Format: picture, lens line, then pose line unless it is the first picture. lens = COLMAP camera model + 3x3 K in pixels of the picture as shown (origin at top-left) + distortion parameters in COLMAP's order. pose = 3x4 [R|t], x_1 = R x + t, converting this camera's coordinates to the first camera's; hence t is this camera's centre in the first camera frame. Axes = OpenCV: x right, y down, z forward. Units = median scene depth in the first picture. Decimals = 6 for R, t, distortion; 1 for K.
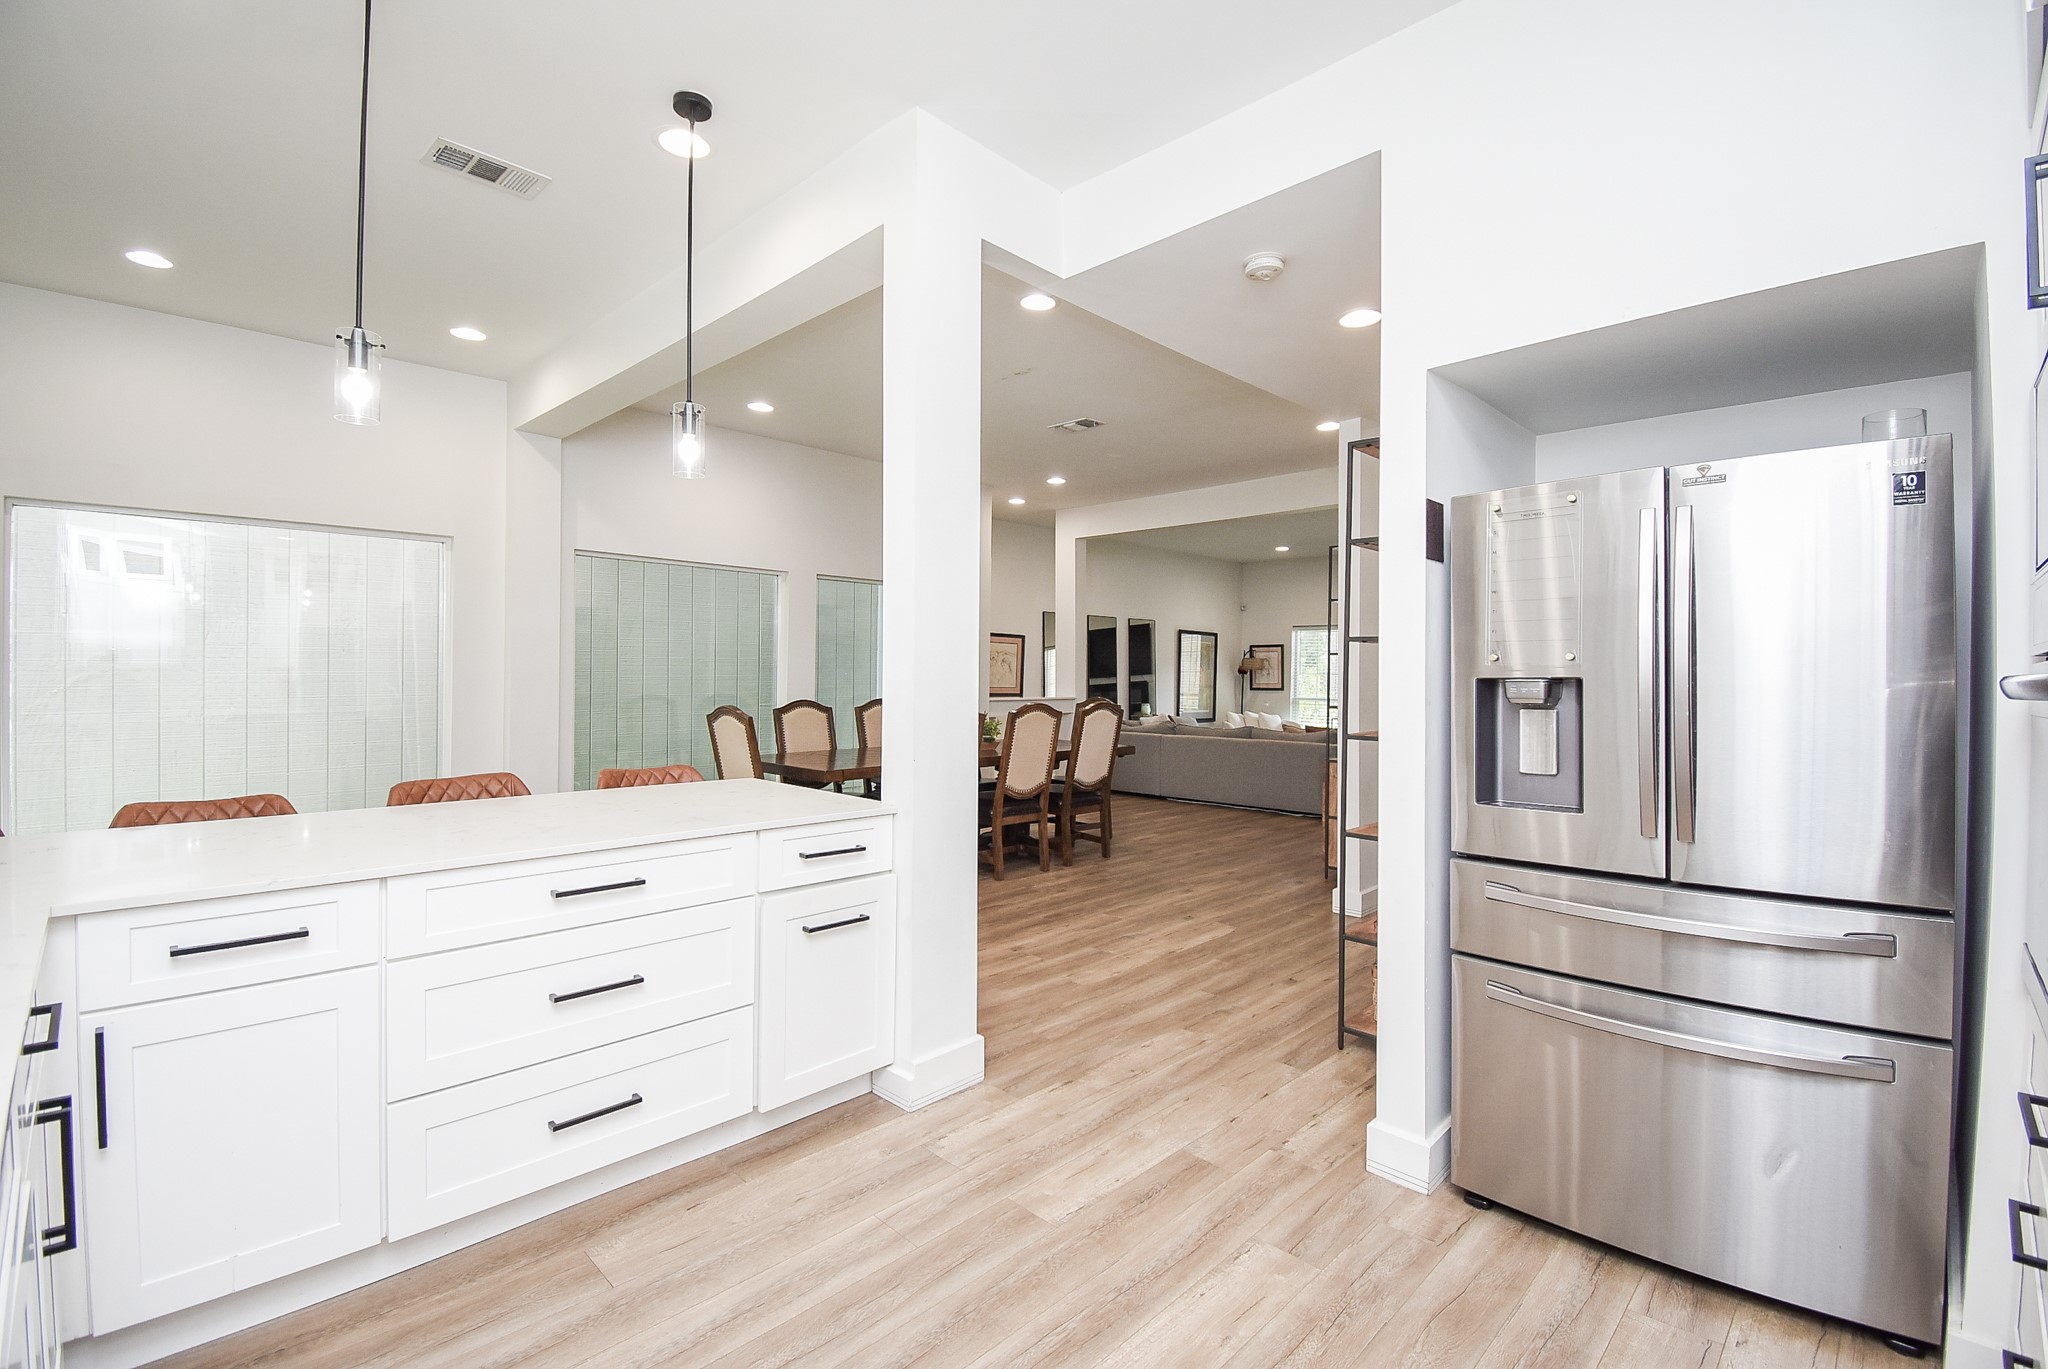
lens RADIAL K [[911.0, 0, 1005.9], [0, 911.0, 684.9], [0, 0, 1]] dist [0.022226, -0.031433]
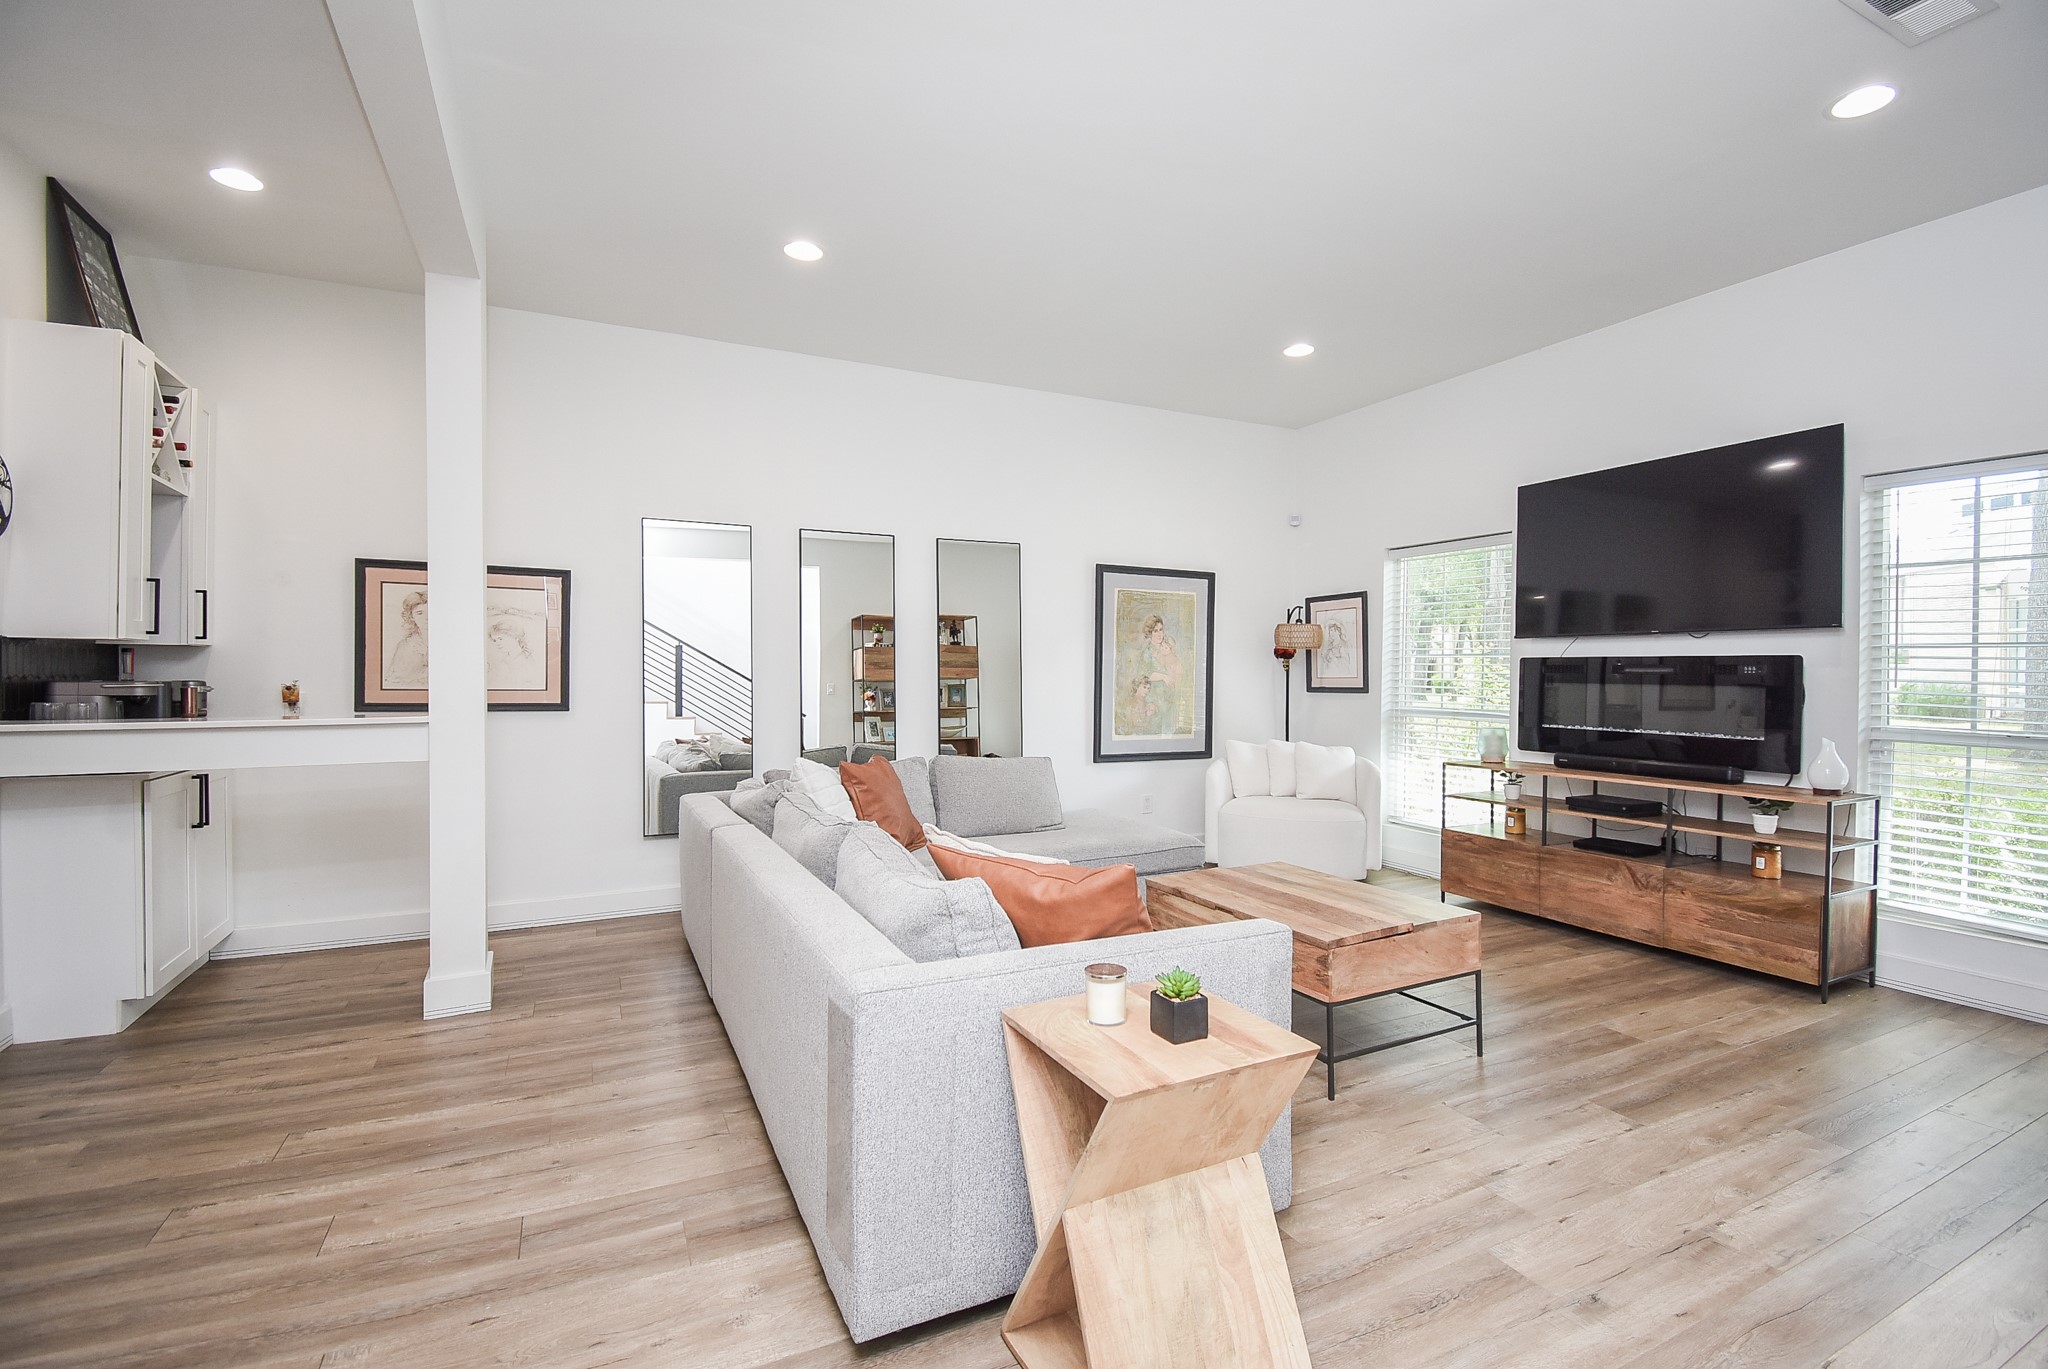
lens RADIAL K [[904.8, 0, 1024.0], [0, 904.8, 684.5], [0, 0, 1]] dist [0.021593, -0.022433]
pose [[0.949933, -0.005986, -0.312396, 0.363976], [0.006751, 0.999976, 0.001367, 0.000298], [0.312380, -0.003408, 0.949951, 0.664091]]
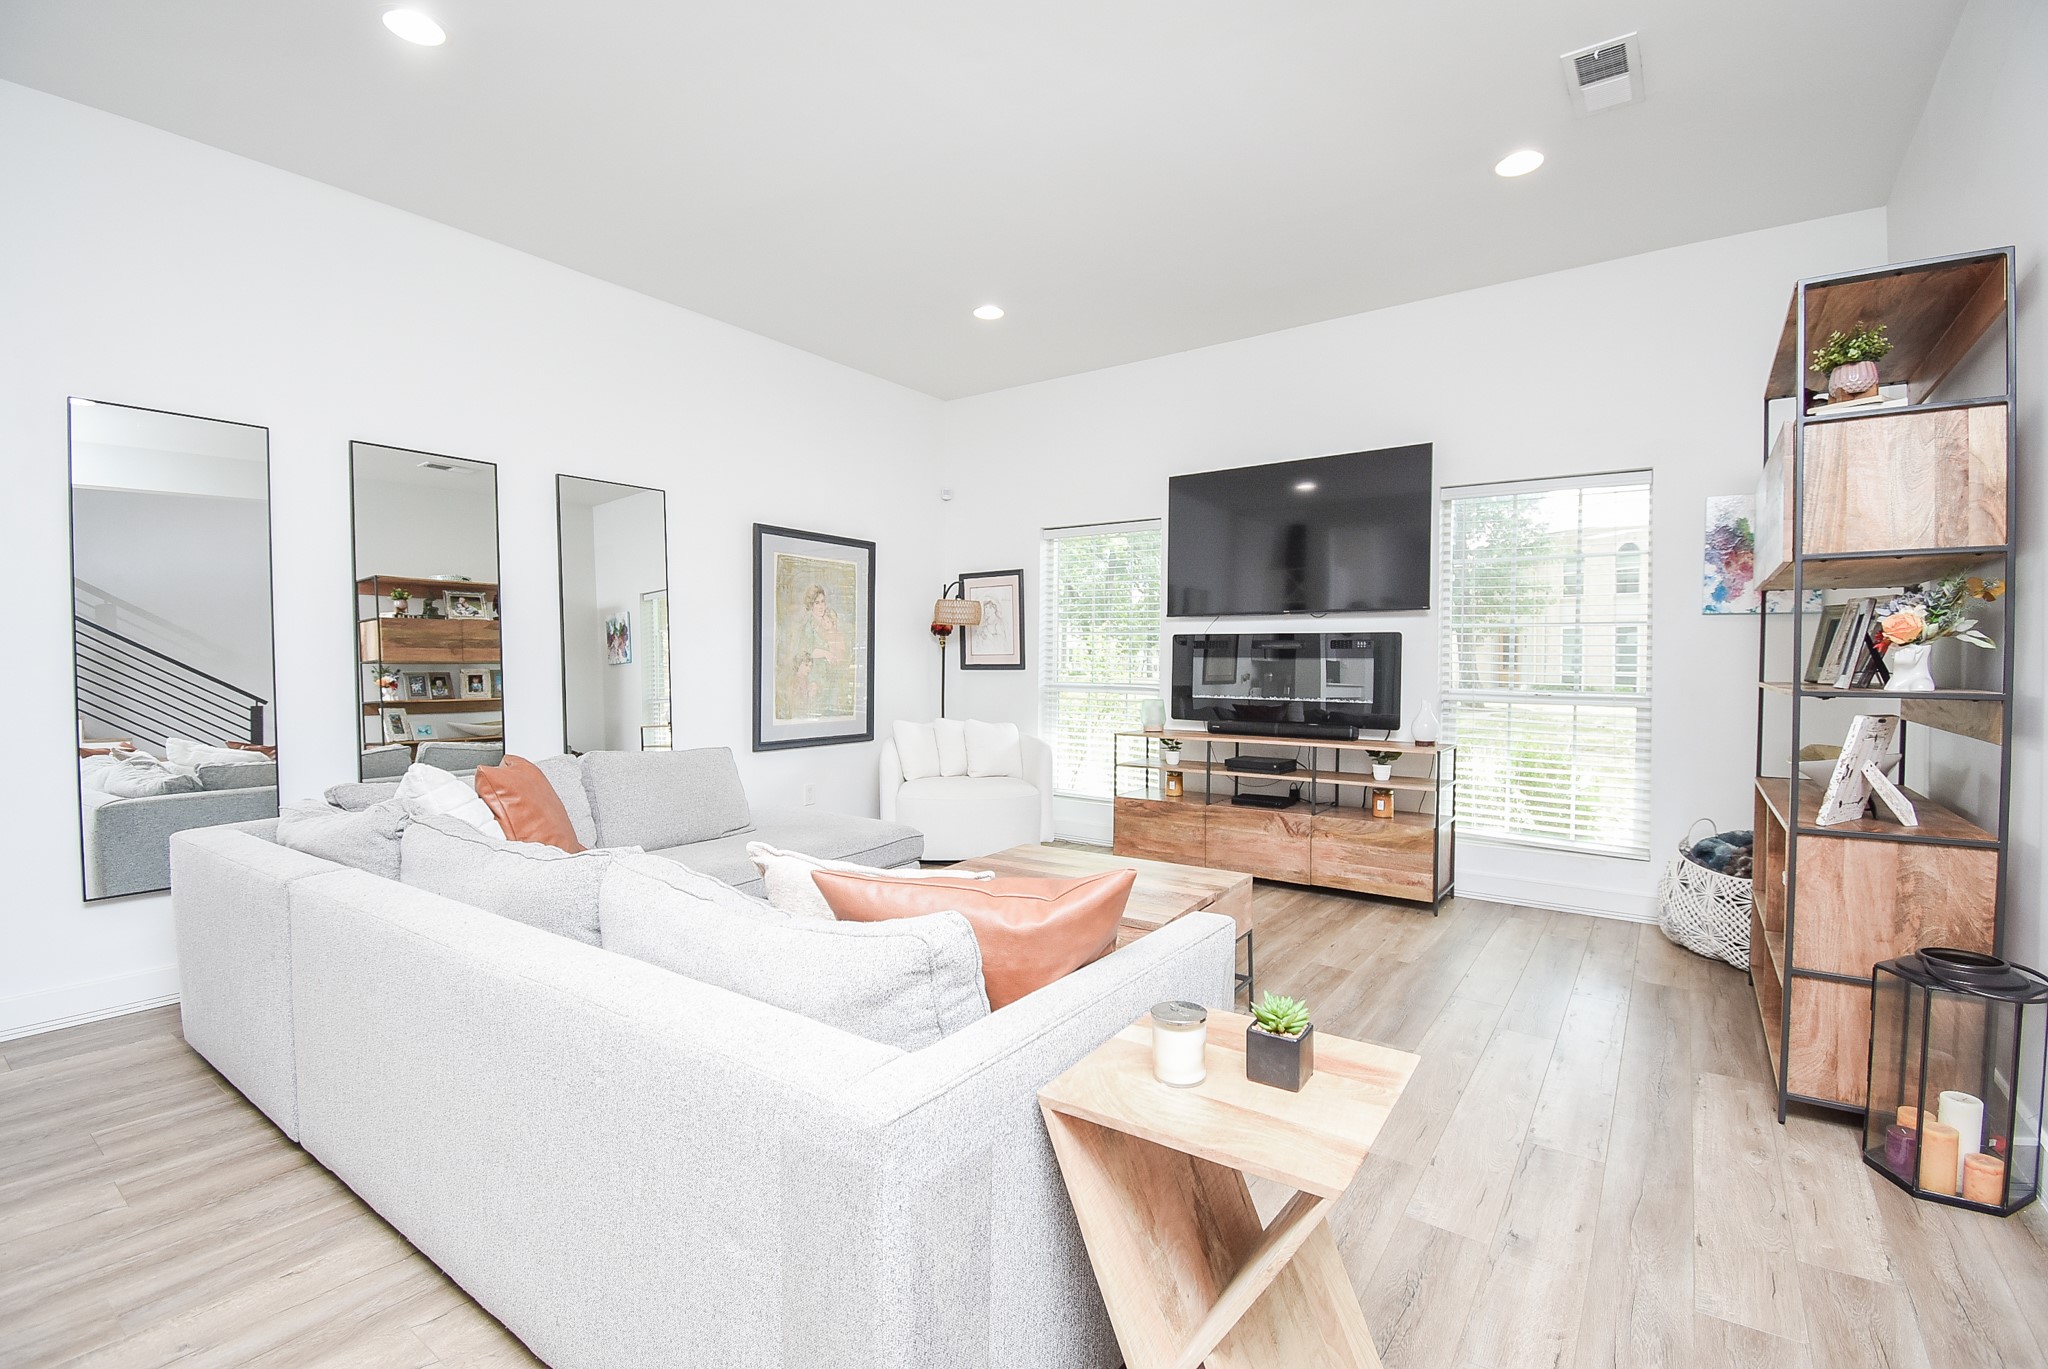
lens RADIAL K [[904.8, 0, 1024.0], [0, 904.8, 684.5], [0, 0, 1]] dist [0.021593, -0.022433]
pose [[0.984788, -0.016956, 0.172933, 0.288664], [0.012838, 0.999607, 0.024901, 0.003249], [-0.173288, -0.022302, 0.984619, 0.702917]]
